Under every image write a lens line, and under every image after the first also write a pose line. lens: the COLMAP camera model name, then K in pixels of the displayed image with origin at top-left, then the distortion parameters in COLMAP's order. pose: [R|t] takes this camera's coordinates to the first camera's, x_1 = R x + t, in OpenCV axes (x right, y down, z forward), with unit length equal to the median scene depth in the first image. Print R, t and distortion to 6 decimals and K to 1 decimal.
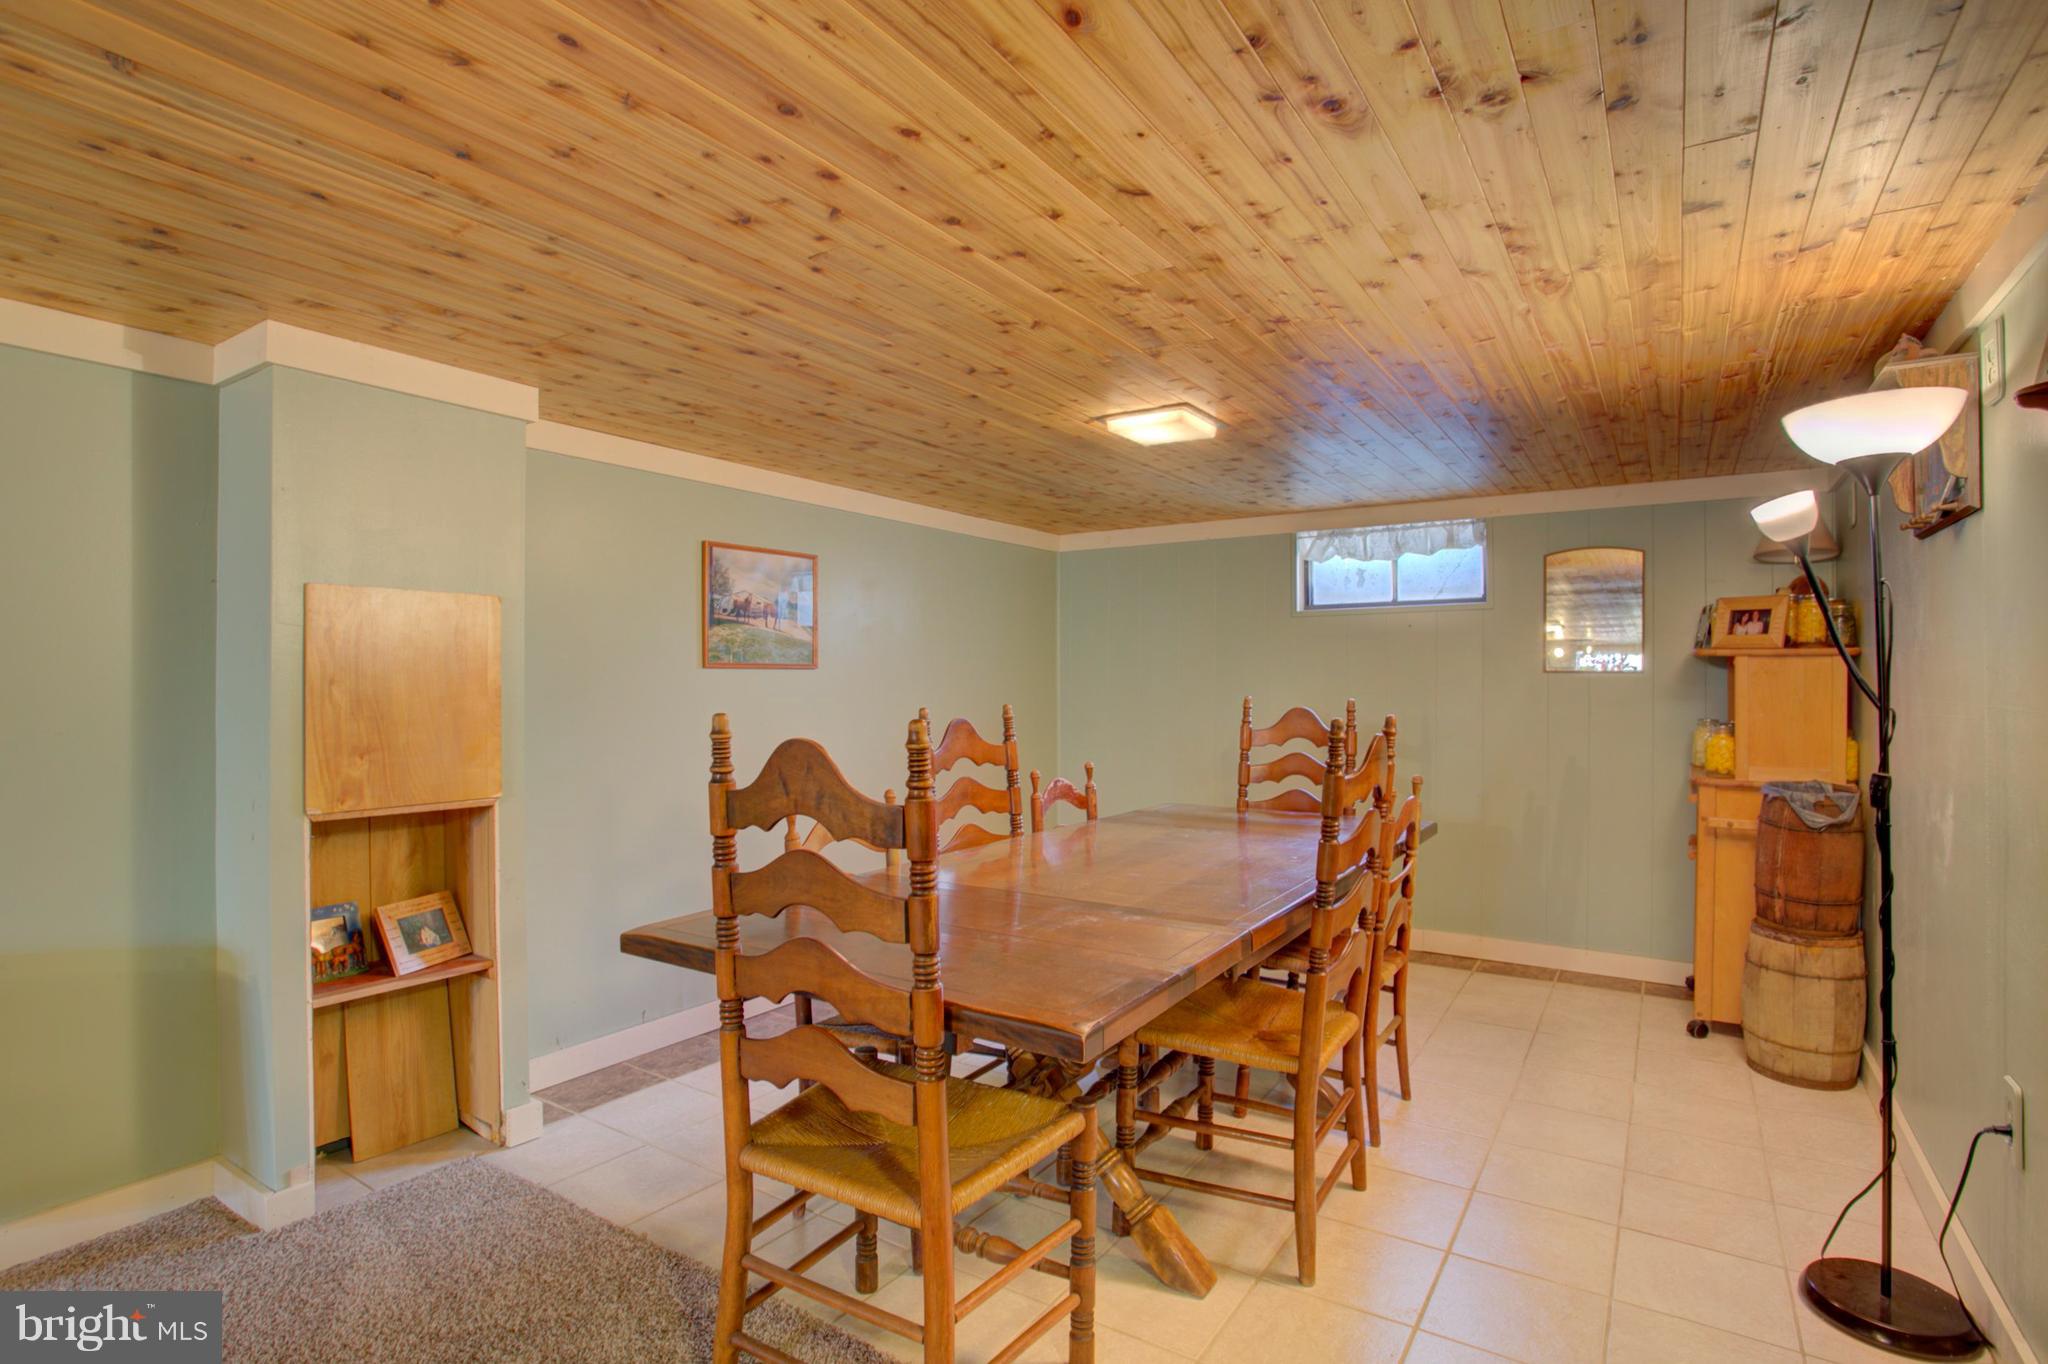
lens RADIAL K [[1016.6, 0, 1043.0], [0, 1016.6, 680.5], [0, 0, 1]] dist [-0.082458, 0.041324]
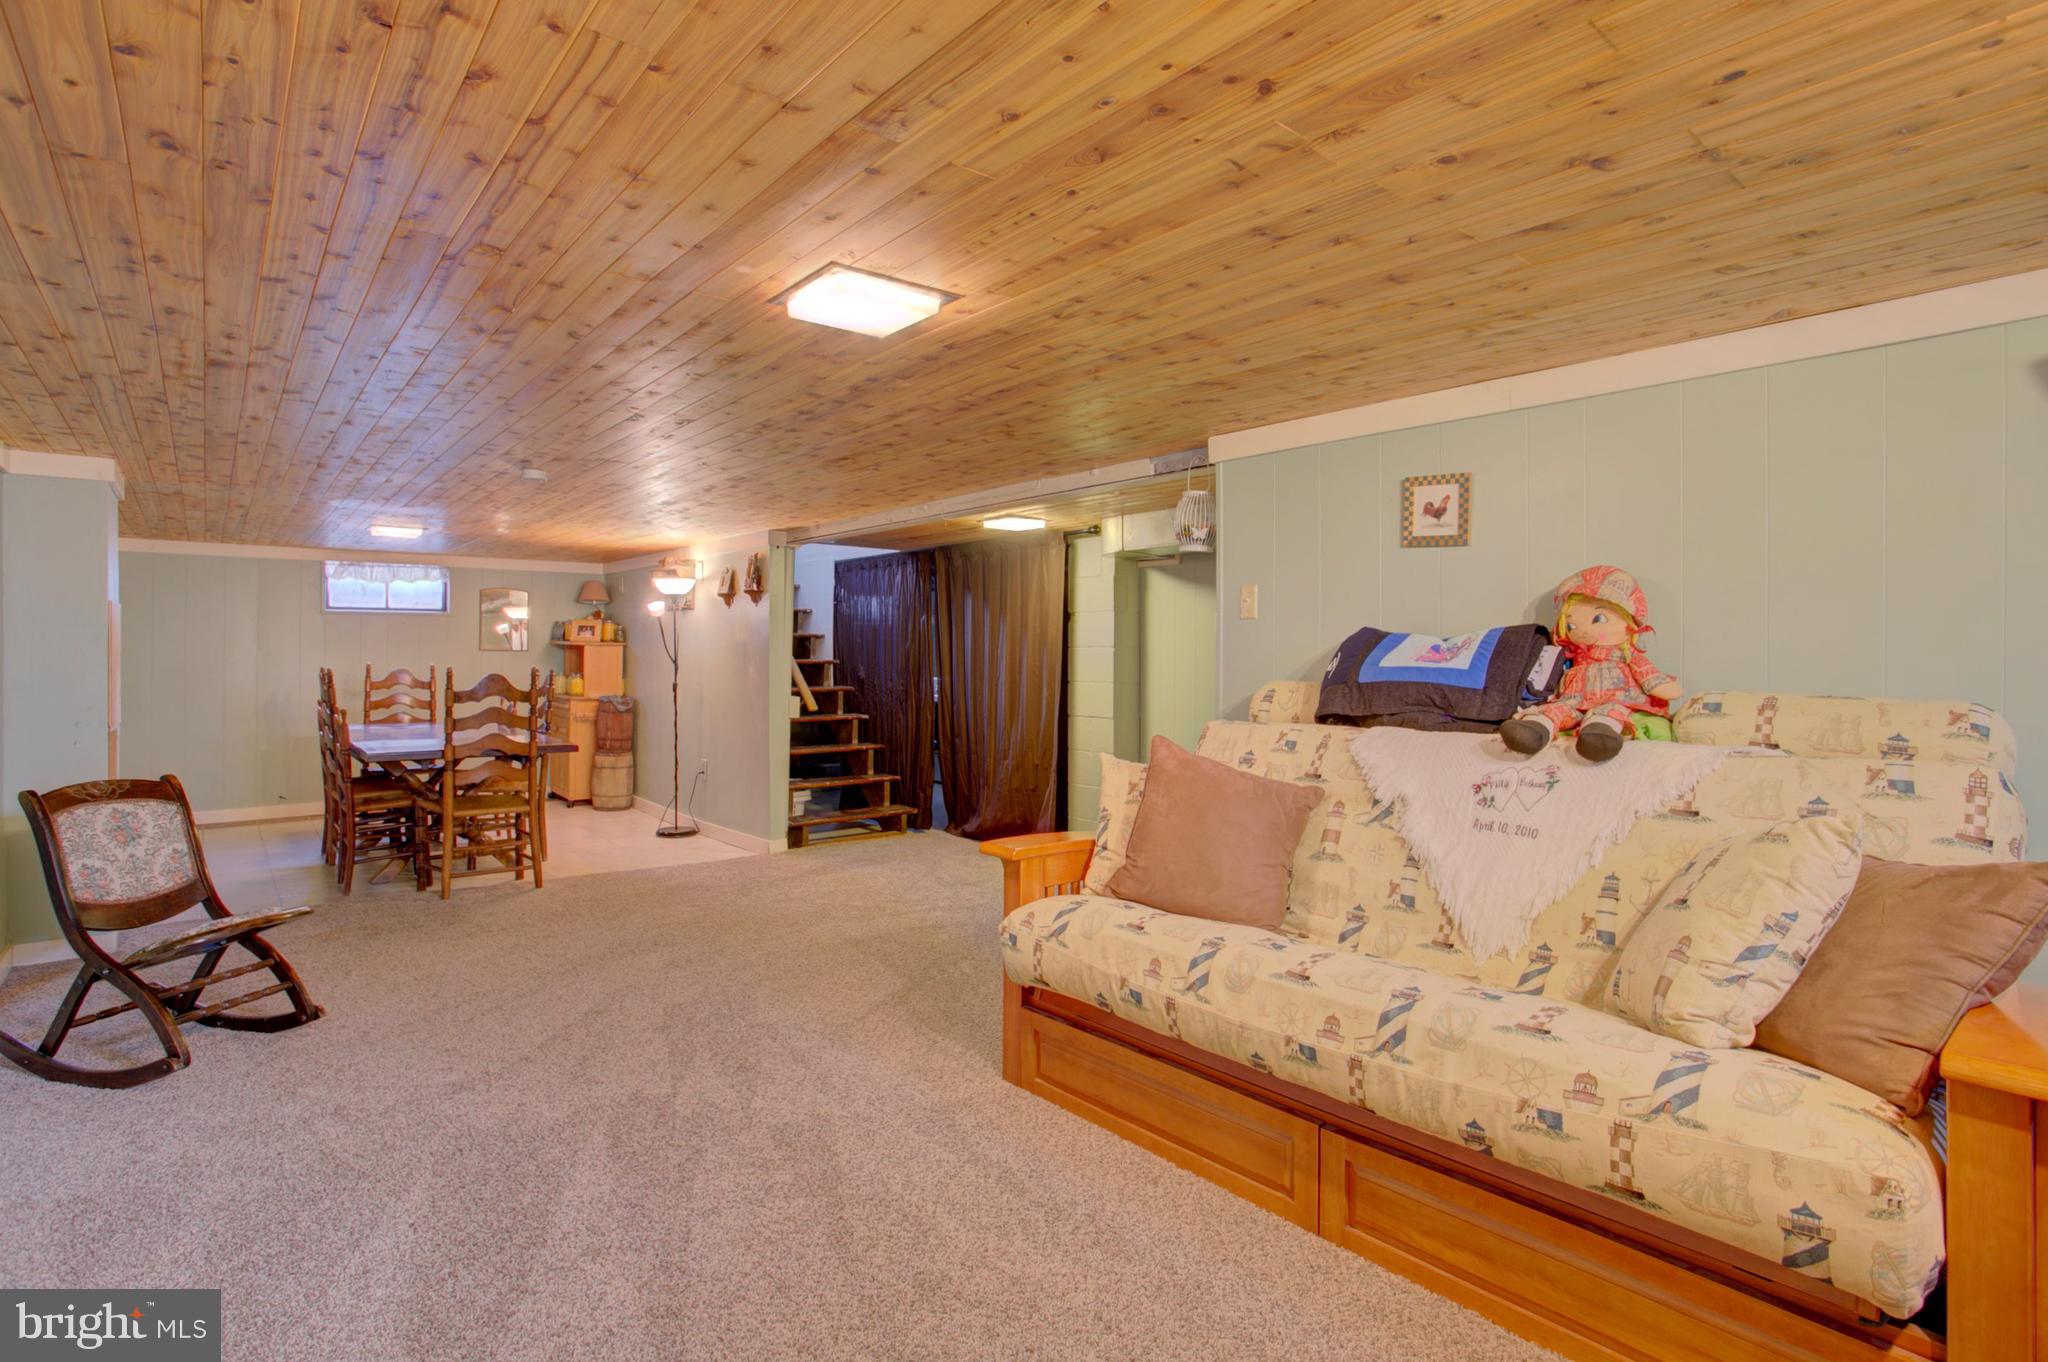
lens RADIAL K [[1016.6, 0, 1043.0], [0, 1016.6, 679.5], [0, 0, 1]] dist [-0.082458, 0.041324]
pose [[0.295813, -0.019794, 0.955041, -1.289778], [-0.009581, 0.999674, 0.023686, -0.009306], [-0.955198, -0.016157, 0.295526, -0.784697]]
